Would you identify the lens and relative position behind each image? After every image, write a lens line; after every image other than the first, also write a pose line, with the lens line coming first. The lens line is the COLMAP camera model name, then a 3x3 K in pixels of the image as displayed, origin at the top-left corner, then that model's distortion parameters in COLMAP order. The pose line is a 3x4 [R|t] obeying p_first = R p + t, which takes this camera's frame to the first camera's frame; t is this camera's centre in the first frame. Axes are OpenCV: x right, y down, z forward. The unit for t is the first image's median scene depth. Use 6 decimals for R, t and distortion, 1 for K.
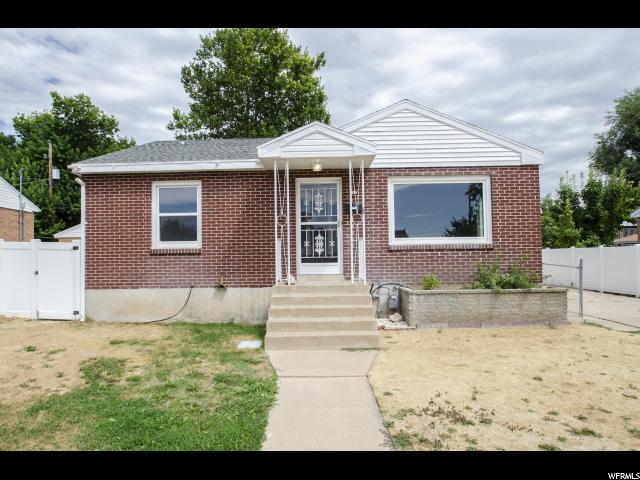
lens RADIAL K [[398.1, 0, 322.7], [0, 398.1, 242.5], [0, 0, 1]] dist [-0.035368, 0.022715]
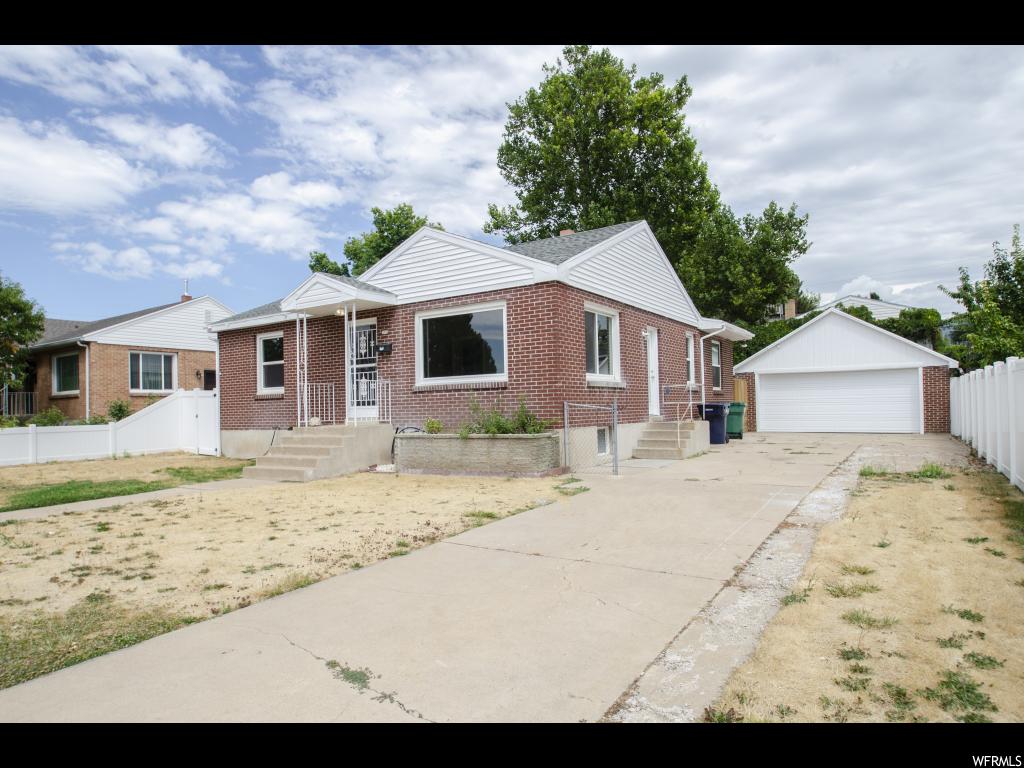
lens RADIAL K [[637.0, 0, 511.5], [0, 637.0, 386.4], [0, 0, 1]] dist [-0.035368, 0.022715]
pose [[0.846571, -0.024831, -0.531696, 1.142968], [0.037115, 0.999234, 0.012429, -0.002860], [0.530980, -0.030256, 0.846844, -0.138192]]
